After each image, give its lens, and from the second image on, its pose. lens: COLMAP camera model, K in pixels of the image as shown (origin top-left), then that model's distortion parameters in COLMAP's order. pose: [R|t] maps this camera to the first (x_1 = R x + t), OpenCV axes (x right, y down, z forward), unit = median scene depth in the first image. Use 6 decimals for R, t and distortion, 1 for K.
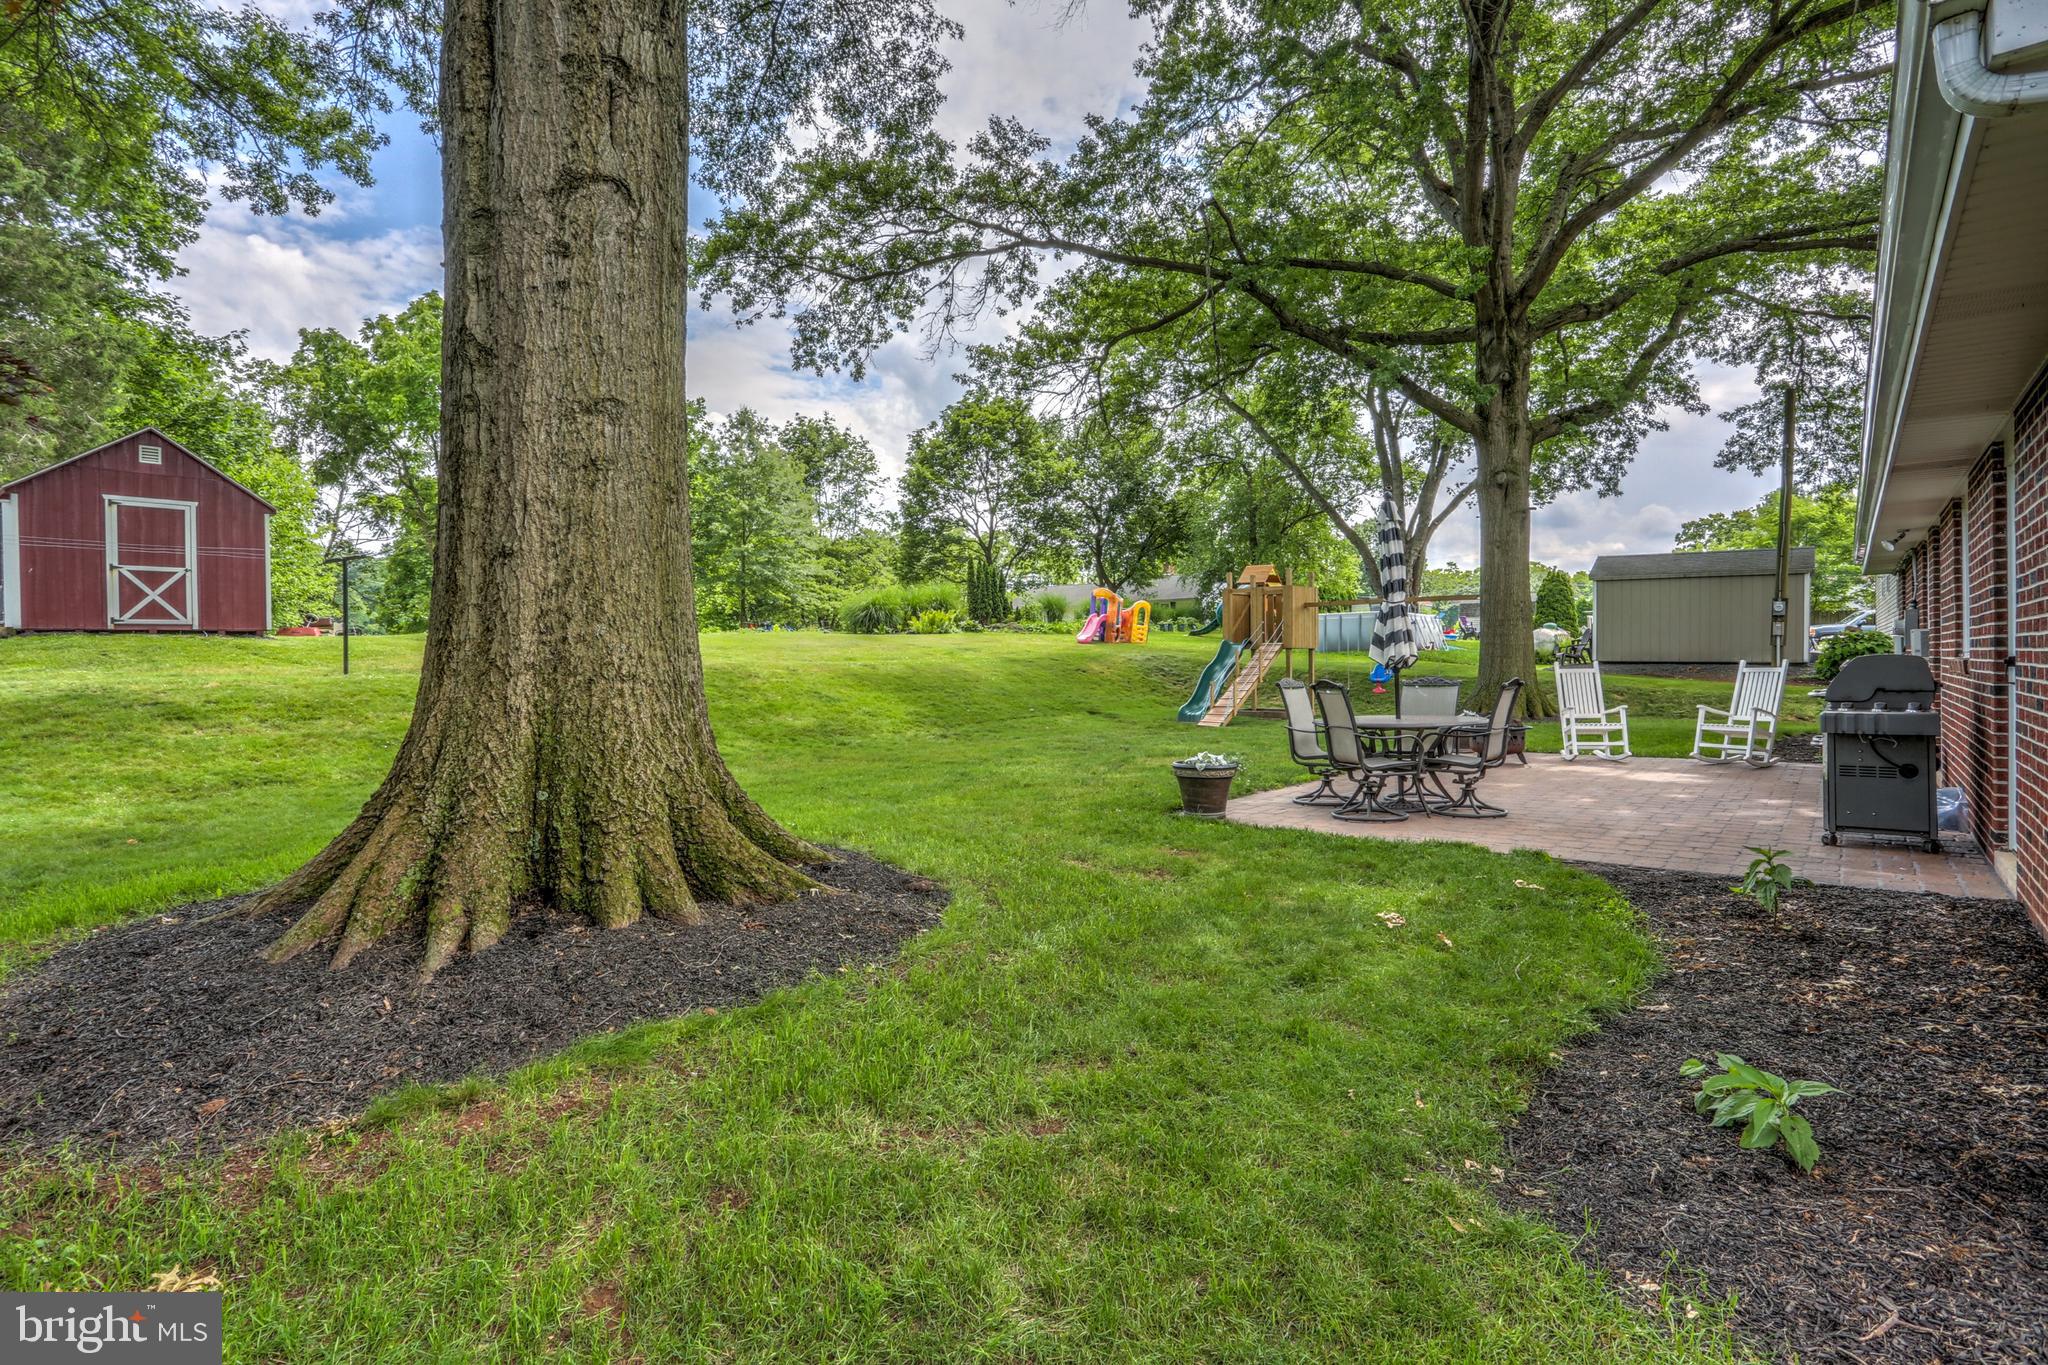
lens RADIAL K [[1003.4, 0, 1024.0], [0, 1003.4, 682.5], [0, 0, 1]] dist [-0.083136, 0.048285]
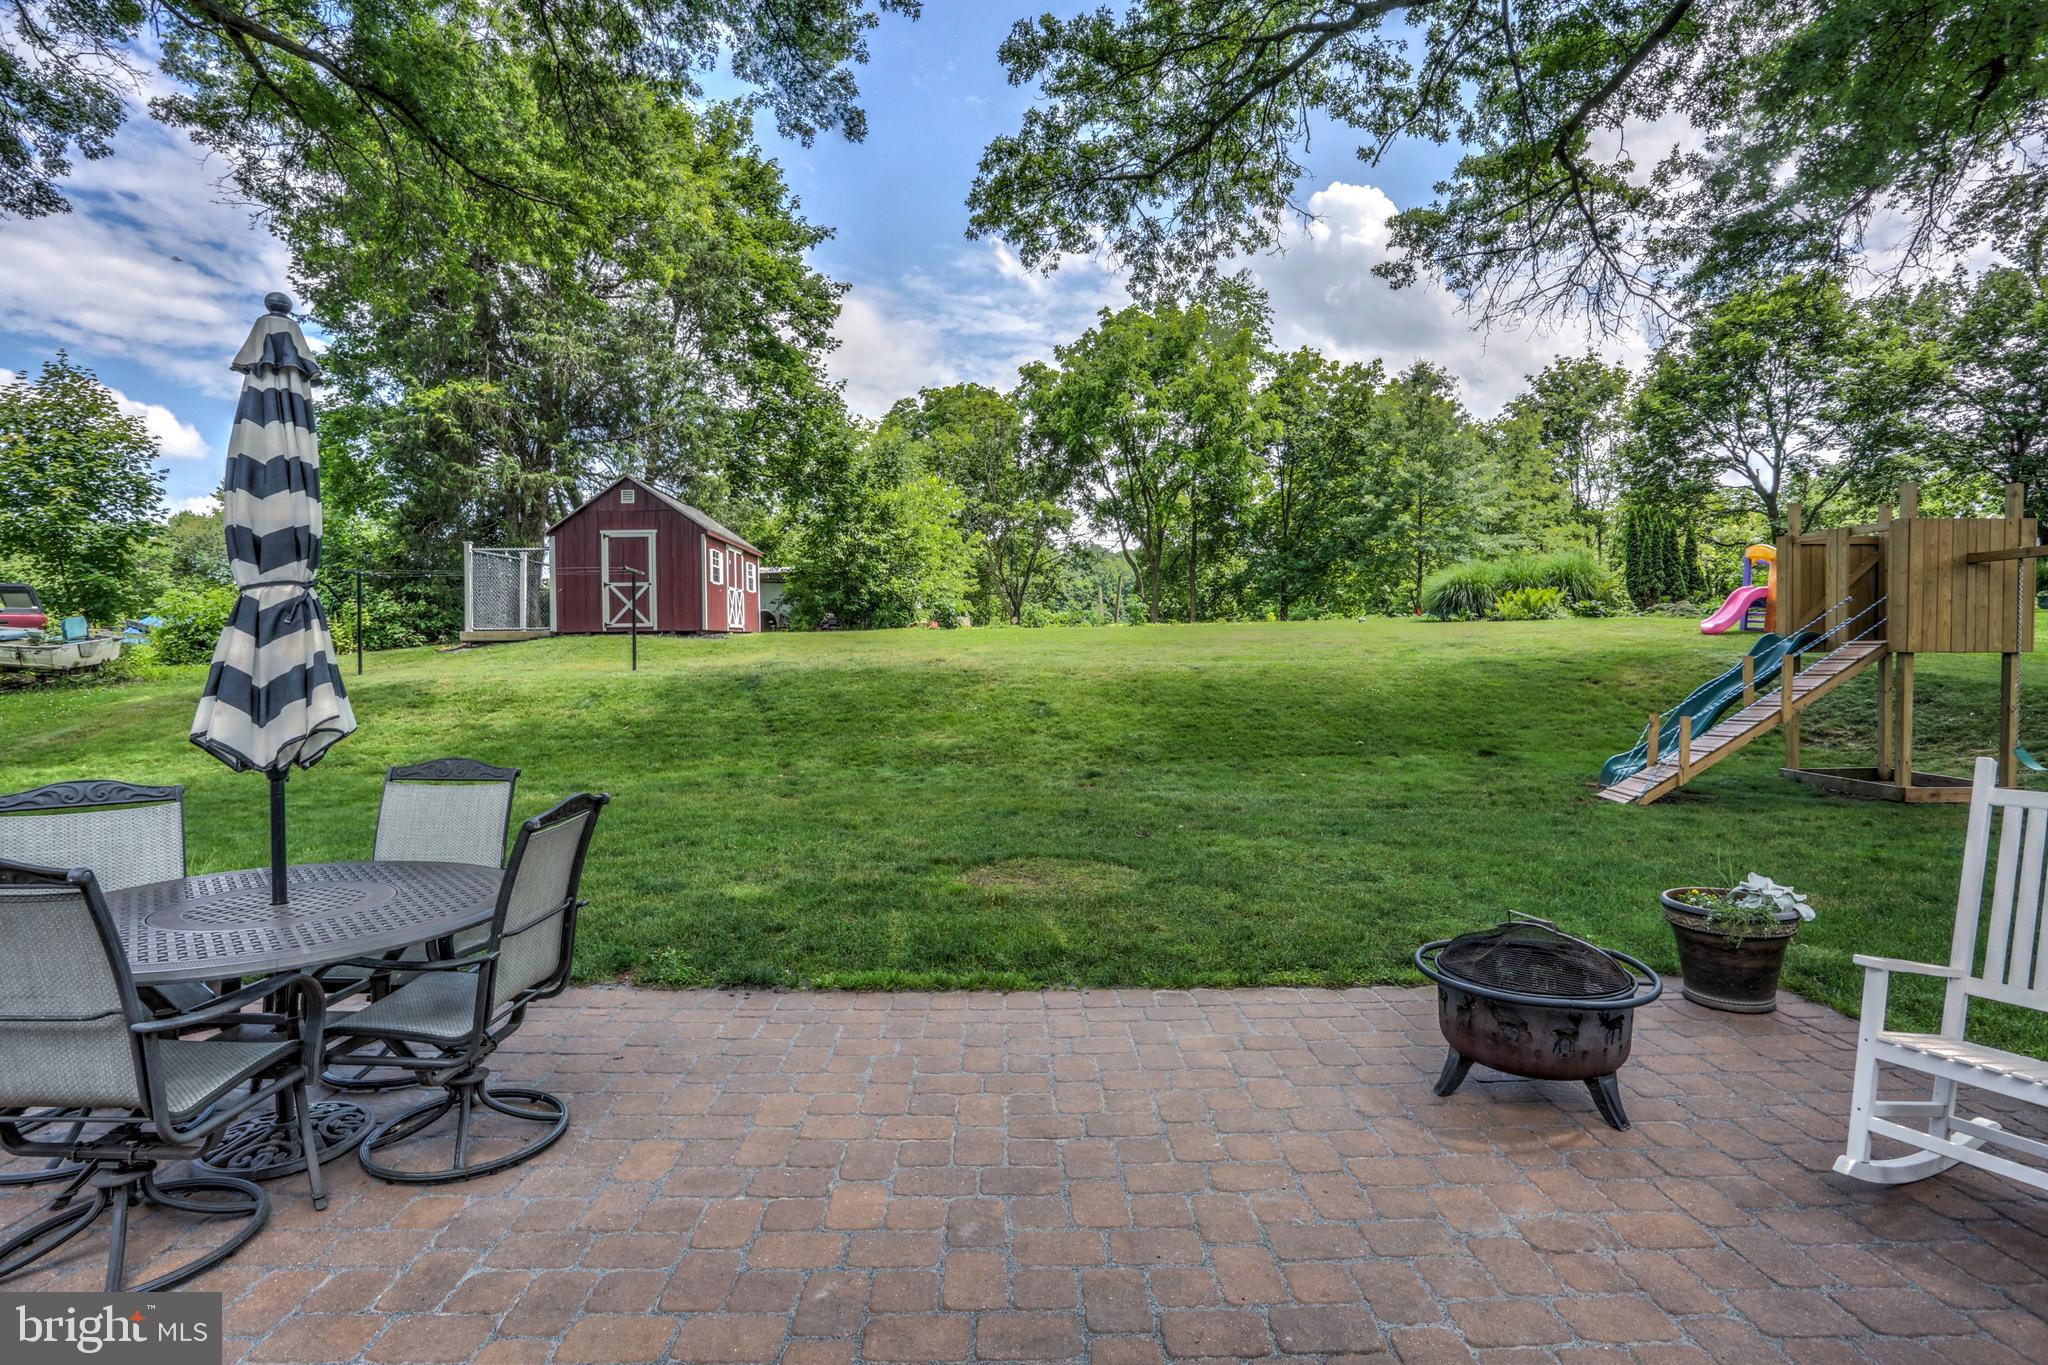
lens RADIAL K [[1003.4, 0, 1024.0], [0, 1003.4, 682.5], [0, 0, 1]] dist [-0.083136, 0.048285]
pose [[0.667965, 0.033263, -0.743449, 0.438069], [-0.019507, 0.999440, 0.027190, -0.032599], [0.743937, -0.003659, 0.668240, 0.504043]]
